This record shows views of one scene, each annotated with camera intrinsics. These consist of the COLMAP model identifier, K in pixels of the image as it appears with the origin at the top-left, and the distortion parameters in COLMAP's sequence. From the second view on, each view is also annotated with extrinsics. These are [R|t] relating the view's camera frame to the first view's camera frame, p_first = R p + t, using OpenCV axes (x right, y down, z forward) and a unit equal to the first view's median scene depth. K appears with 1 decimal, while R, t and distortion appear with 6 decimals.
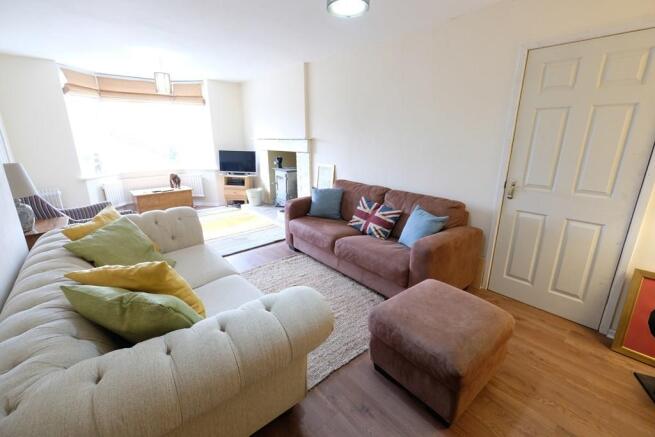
lens RADIAL K [[286.3, 0, 327.8], [0, 286.3, 214.5], [0, 0, 1]] dist [-0.002381, -0.000511]
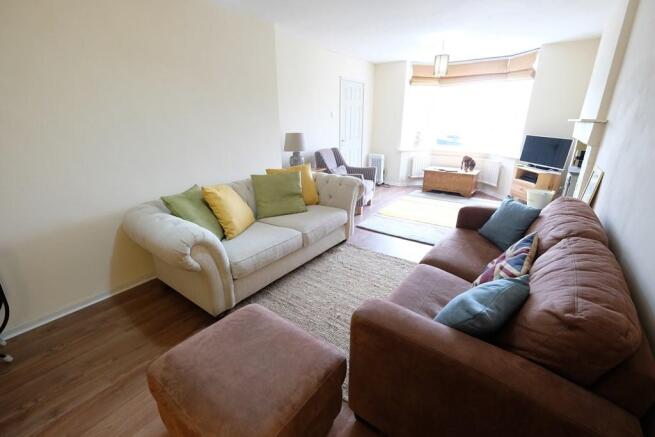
lens RADIAL K [[286.3, 0, 327.8], [0, 286.3, 214.5], [0, 0, 1]] dist [-0.002381, -0.000511]
pose [[0.226298, 0.309740, -0.923499, 0.344791], [-0.252429, 0.934353, 0.251525, -0.084914], [0.940781, 0.176199, 0.289629, 0.309636]]
